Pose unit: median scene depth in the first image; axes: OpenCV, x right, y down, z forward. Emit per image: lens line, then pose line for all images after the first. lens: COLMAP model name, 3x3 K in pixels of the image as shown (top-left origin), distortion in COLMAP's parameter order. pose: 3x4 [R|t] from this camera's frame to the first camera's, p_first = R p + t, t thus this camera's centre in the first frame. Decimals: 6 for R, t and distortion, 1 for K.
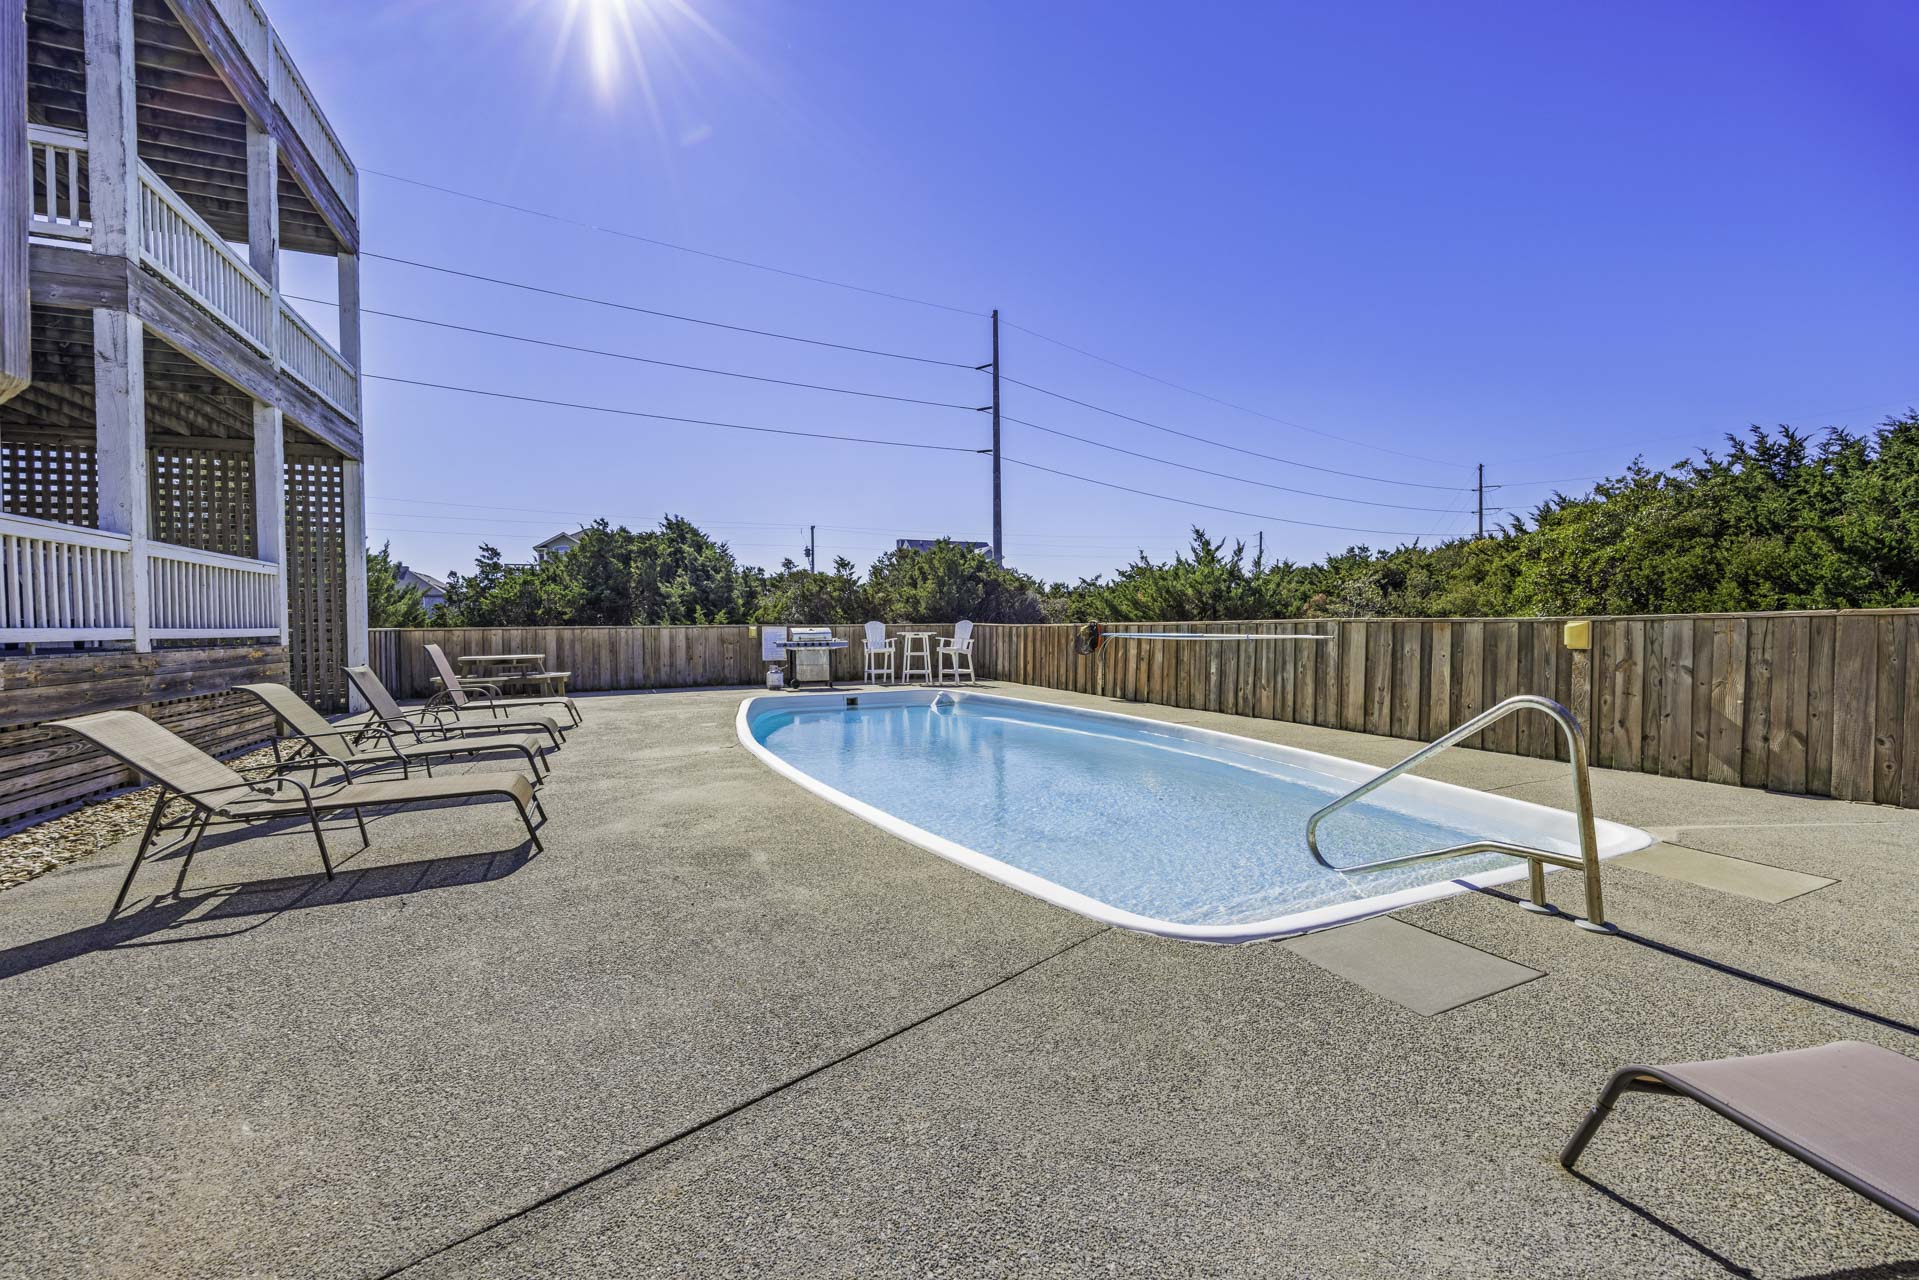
lens RADIAL K [[739.3, 0, 958.7], [0, 739.3, 645.3], [0, 0, 1]] dist [0.000200, -0.000043]
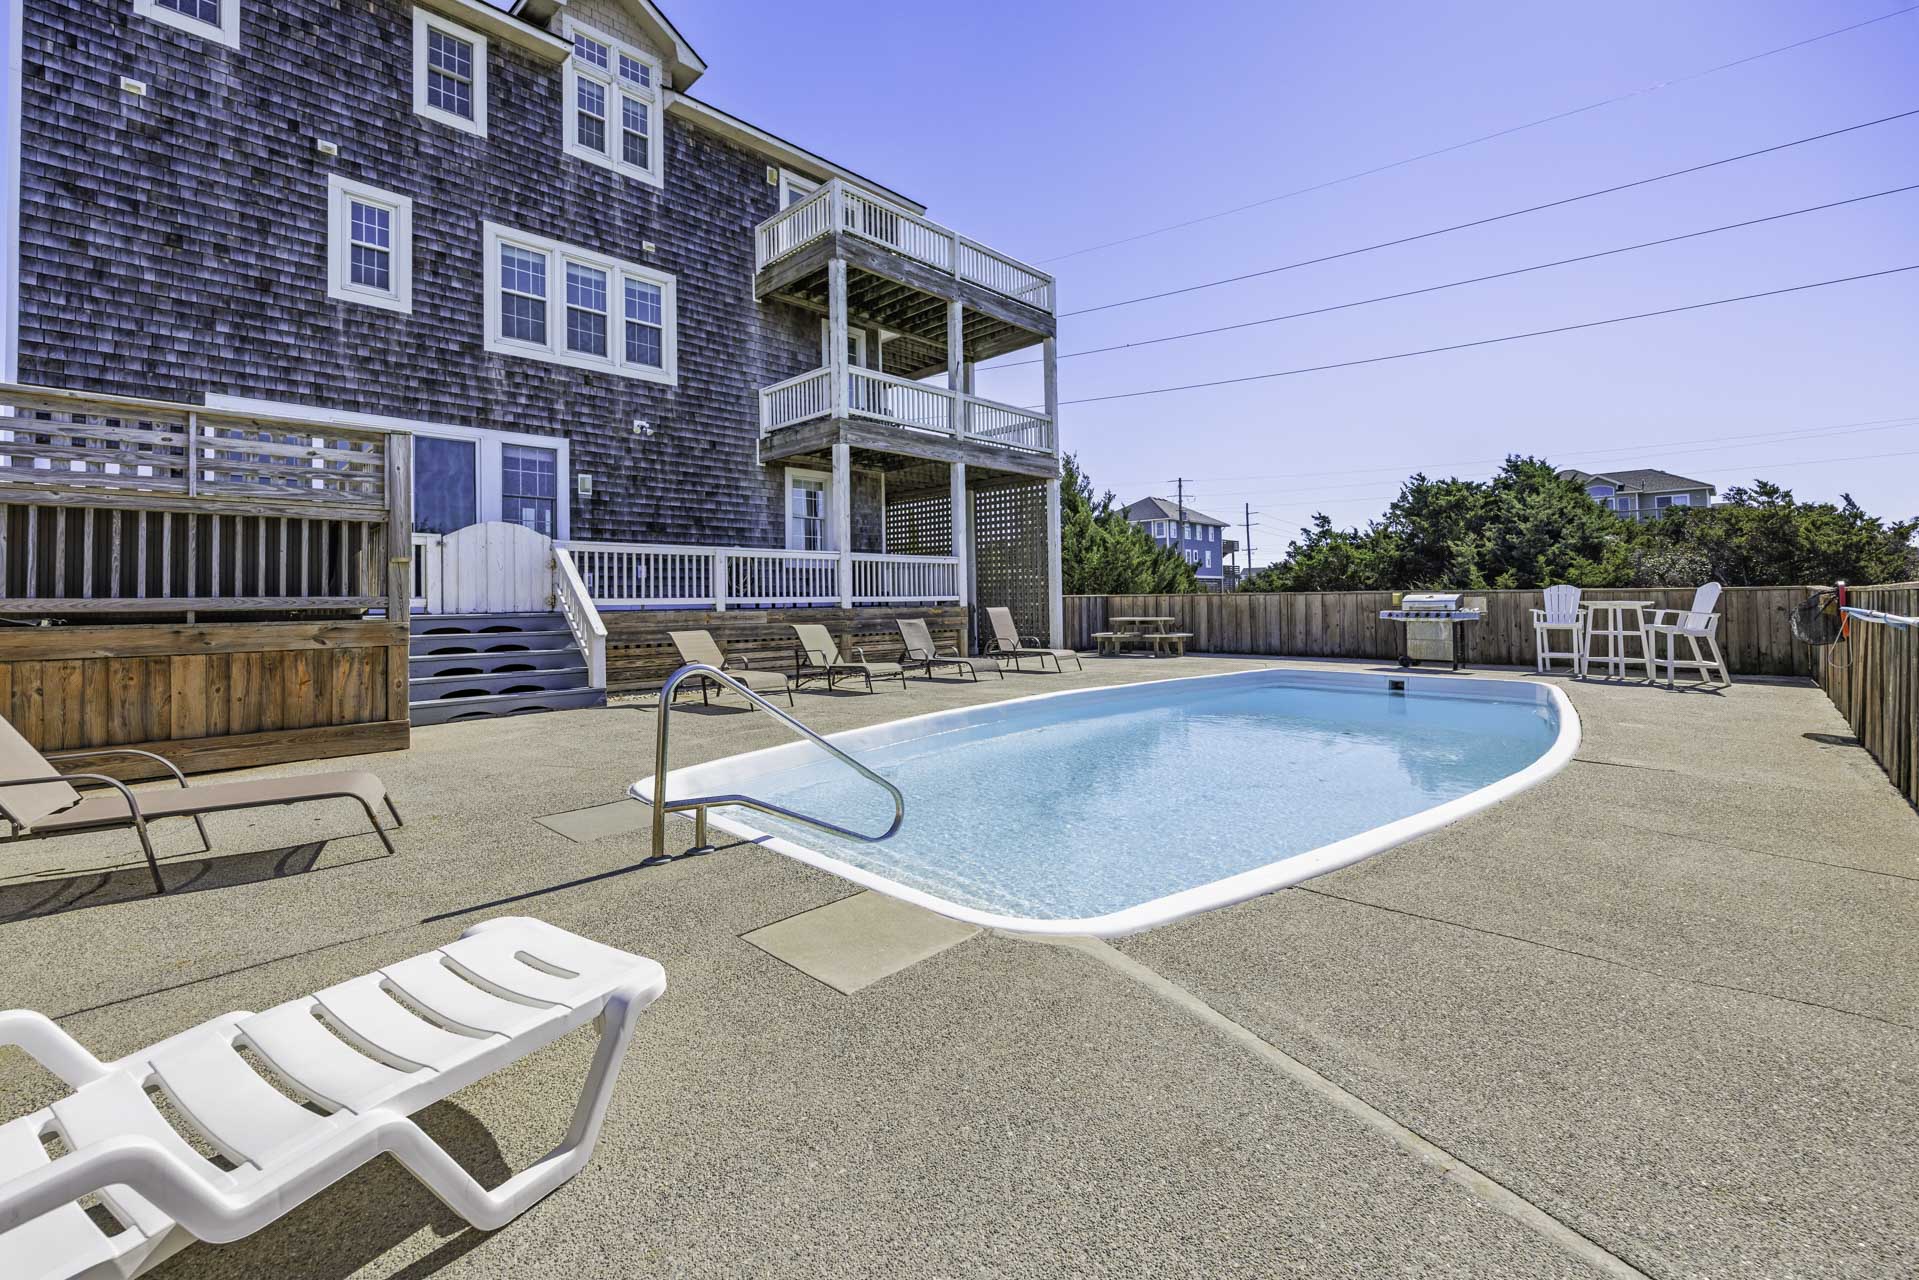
lens RADIAL K [[818.2, 0, 961.2], [0, 818.2, 574.0], [0, 0, 1]] dist [0.000113, -0.000014]
pose [[0.378301, -0.022314, -0.925414, 0.472724], [-0.018756, 0.999319, -0.031764, -0.008640], [0.925493, 0.029373, 0.377625, 0.196955]]
